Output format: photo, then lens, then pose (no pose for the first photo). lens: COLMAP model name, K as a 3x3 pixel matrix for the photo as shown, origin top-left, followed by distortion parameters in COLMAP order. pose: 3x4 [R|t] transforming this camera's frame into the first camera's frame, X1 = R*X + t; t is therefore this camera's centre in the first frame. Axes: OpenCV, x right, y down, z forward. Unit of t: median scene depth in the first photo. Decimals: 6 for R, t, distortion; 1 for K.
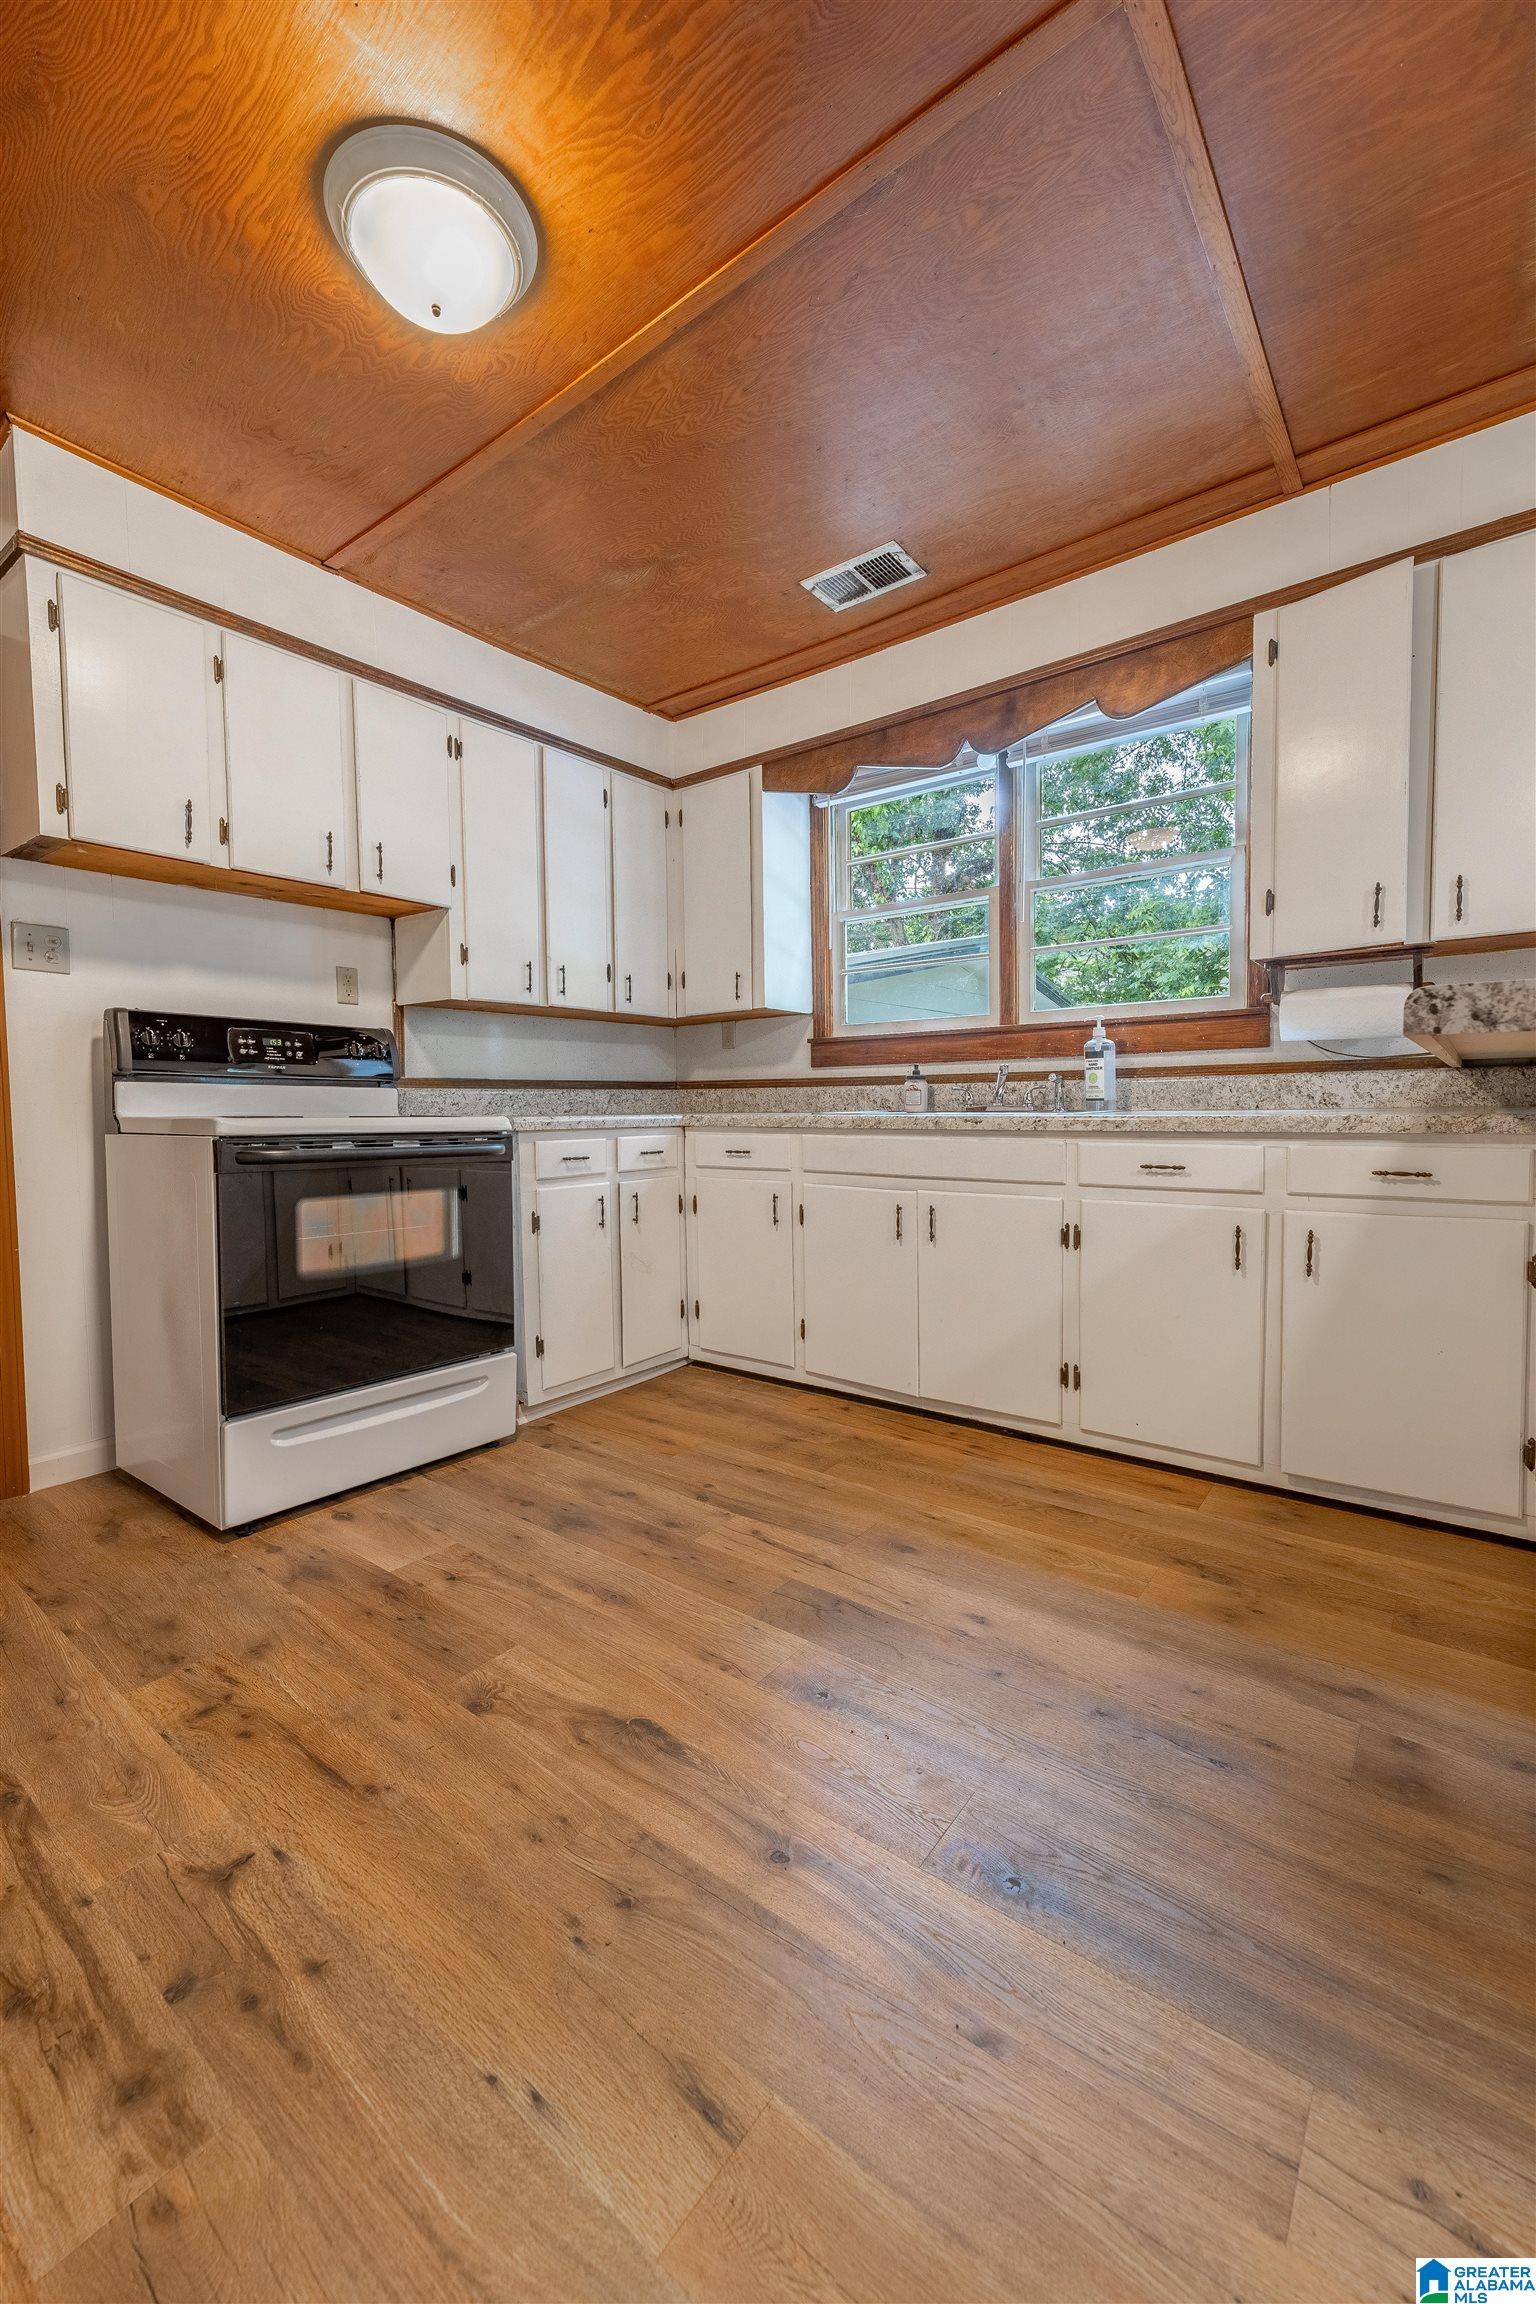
lens RADIAL K [[925.7, 0, 768.0], [0, 925.7, 1152.0], [0, 0, 1]] dist [0.004486, -0.002920]
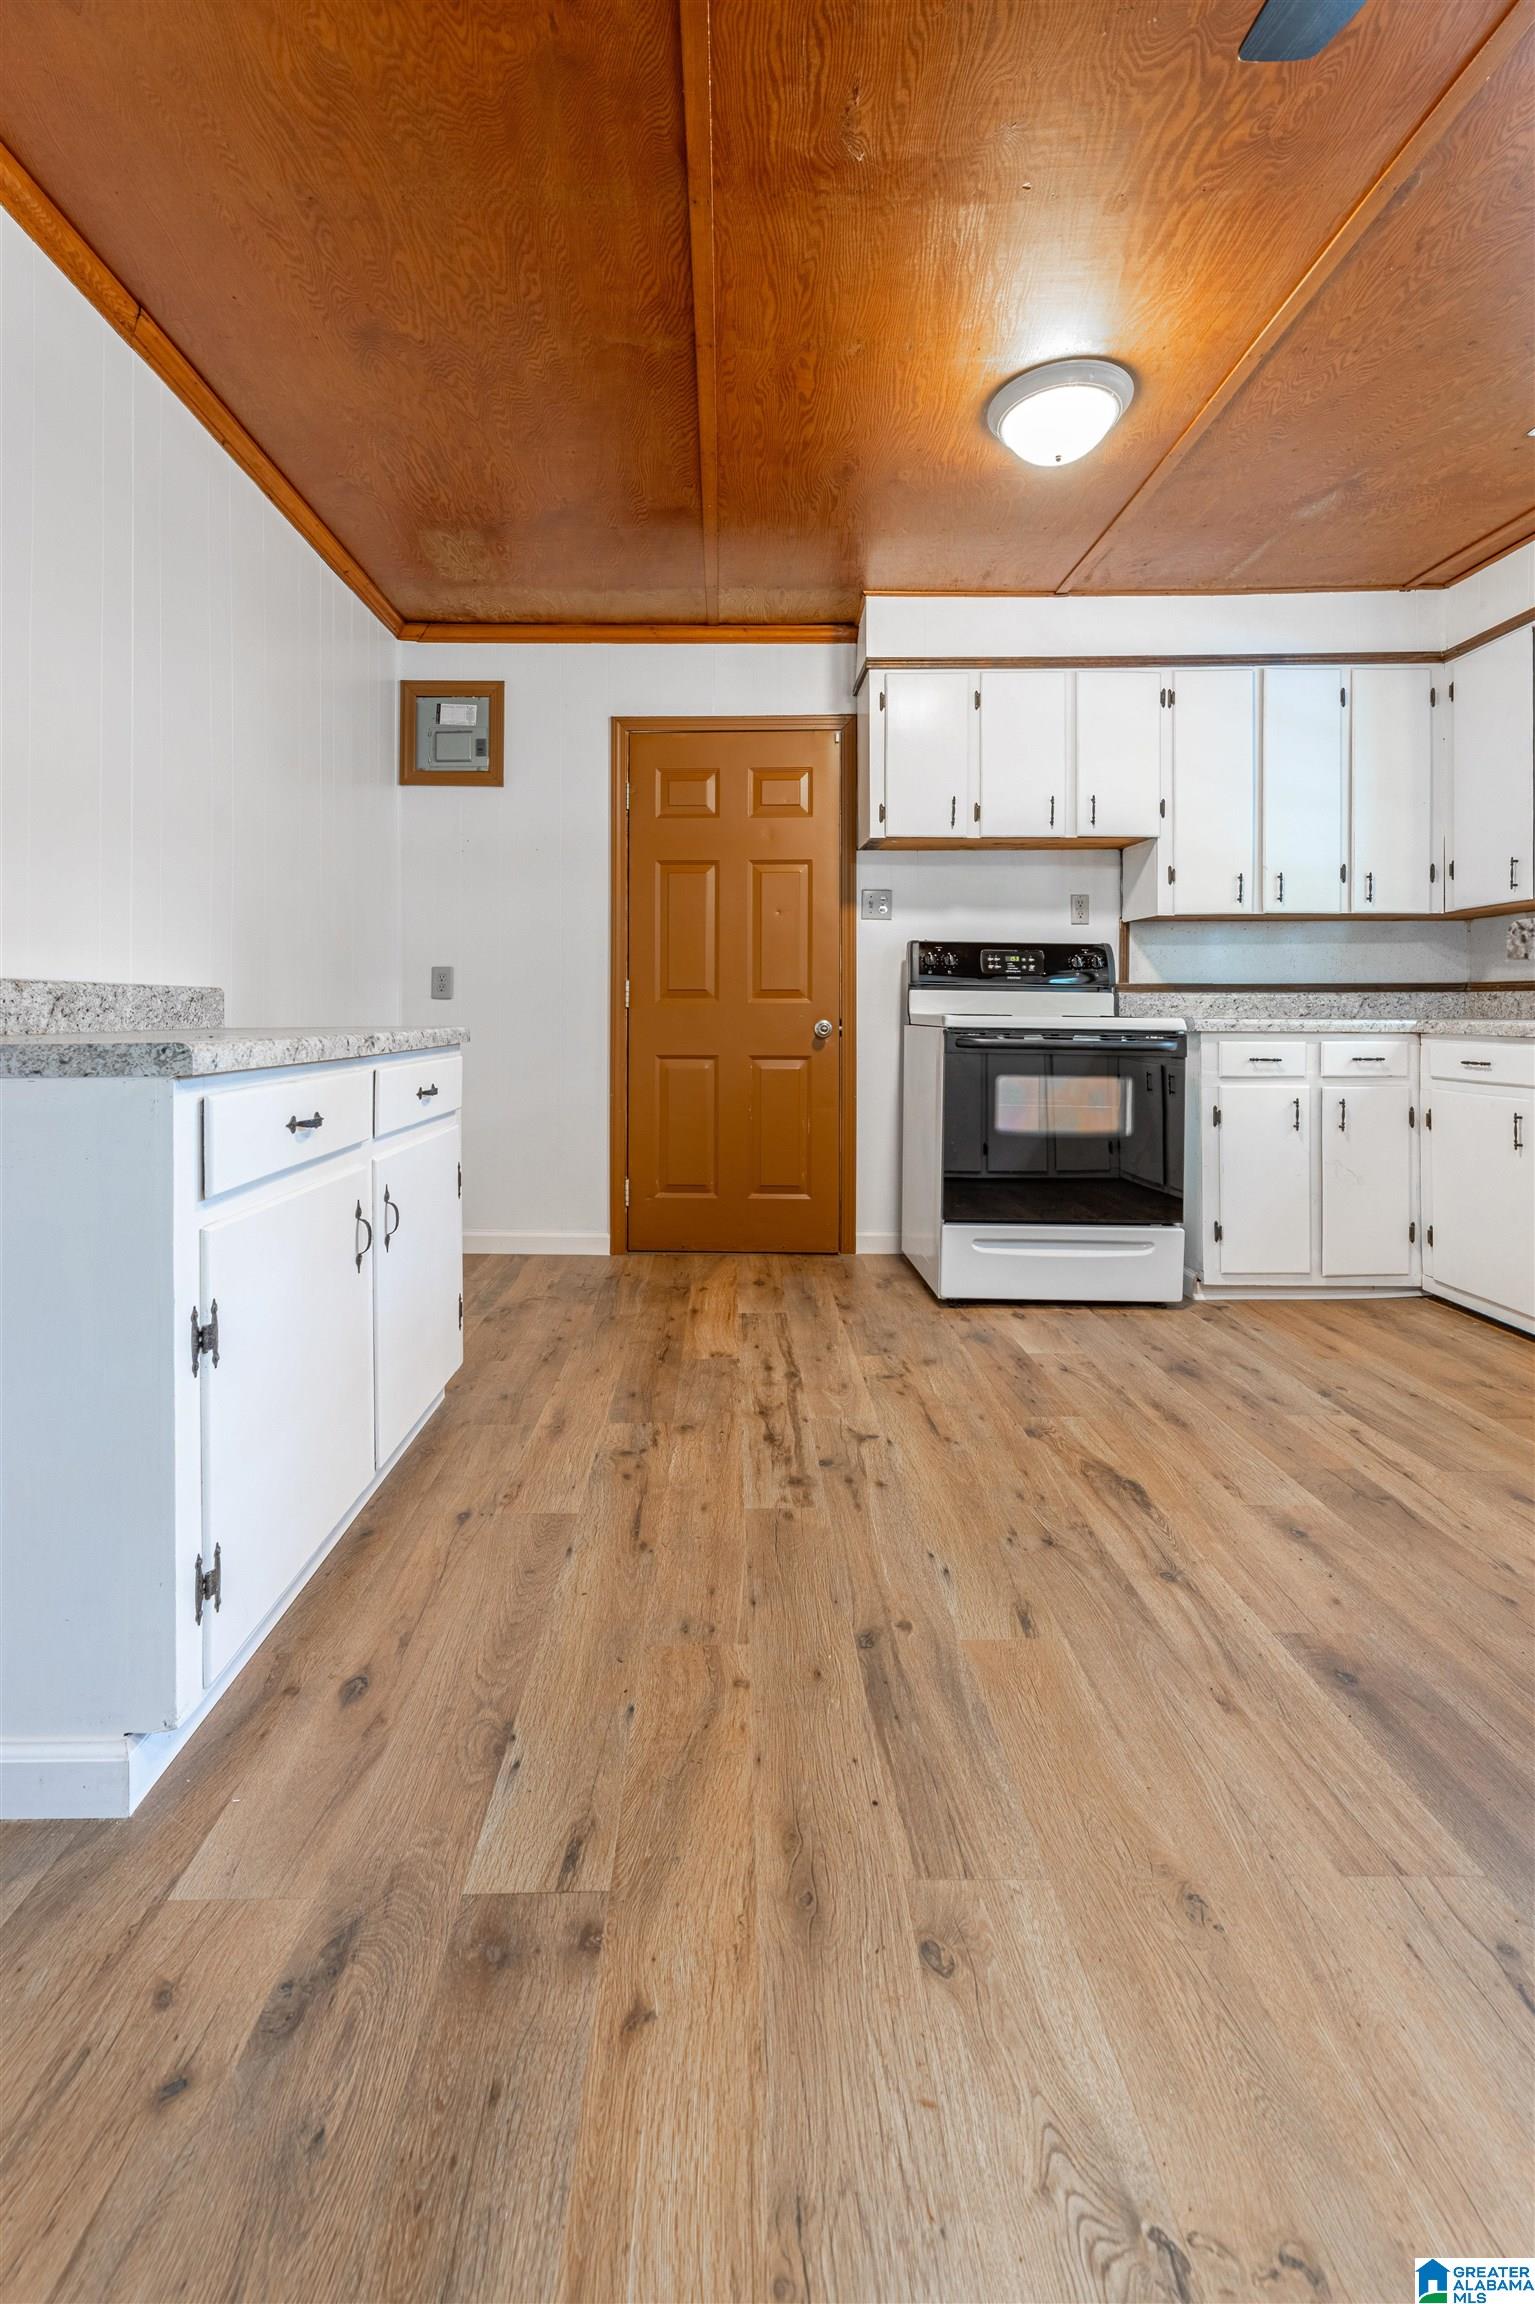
lens RADIAL K [[980.8, 0, 714.5], [0, 980.8, 1008.7], [0, 0, 1]] dist [-0.000921, -0.000396]
pose [[0.604752, 0.010432, -0.796345, 0.339503], [-0.047817, 0.998586, -0.023232, 0.005534], [0.794977, 0.052129, 0.604396, -0.189643]]
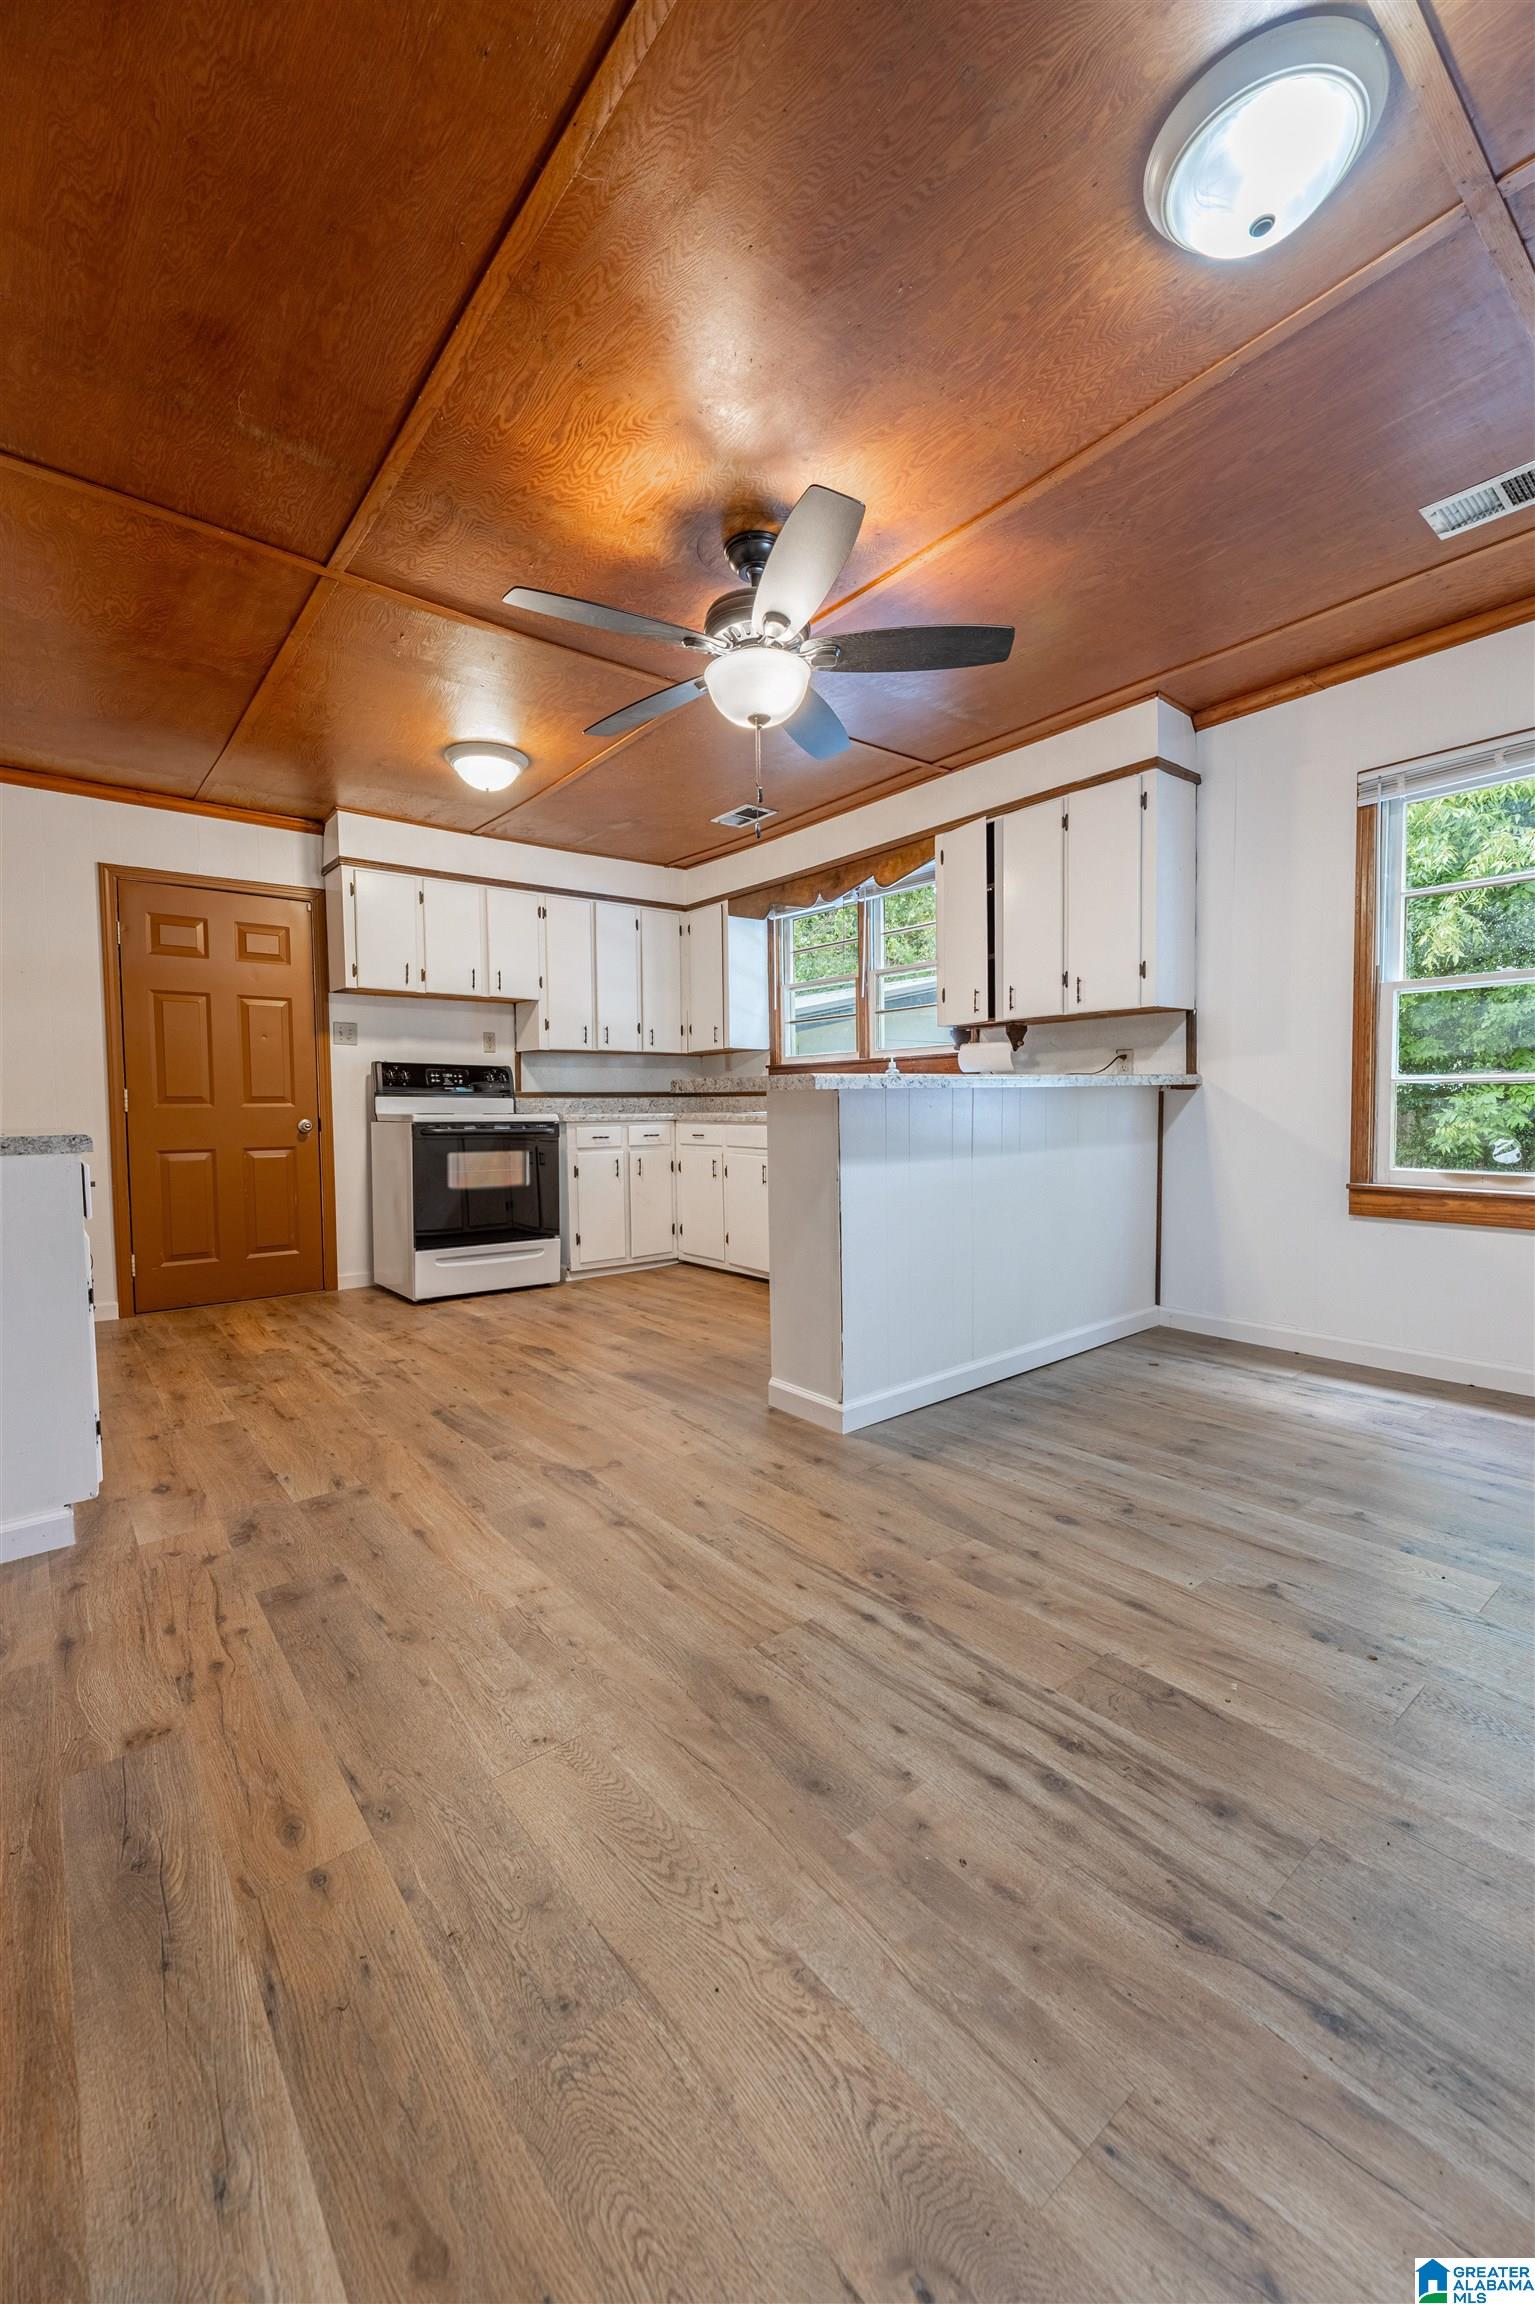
lens RADIAL K [[925.0, 0, 767.5], [0, 925.0, 1152.0], [0, 0, 1]] dist [0.000136, -0.000005]
pose [[0.973190, 0.012746, -0.229651, 0.597637], [-0.012286, 0.999919, 0.003433, 0.028845], [0.229676, -0.000520, 0.973267, -0.776890]]
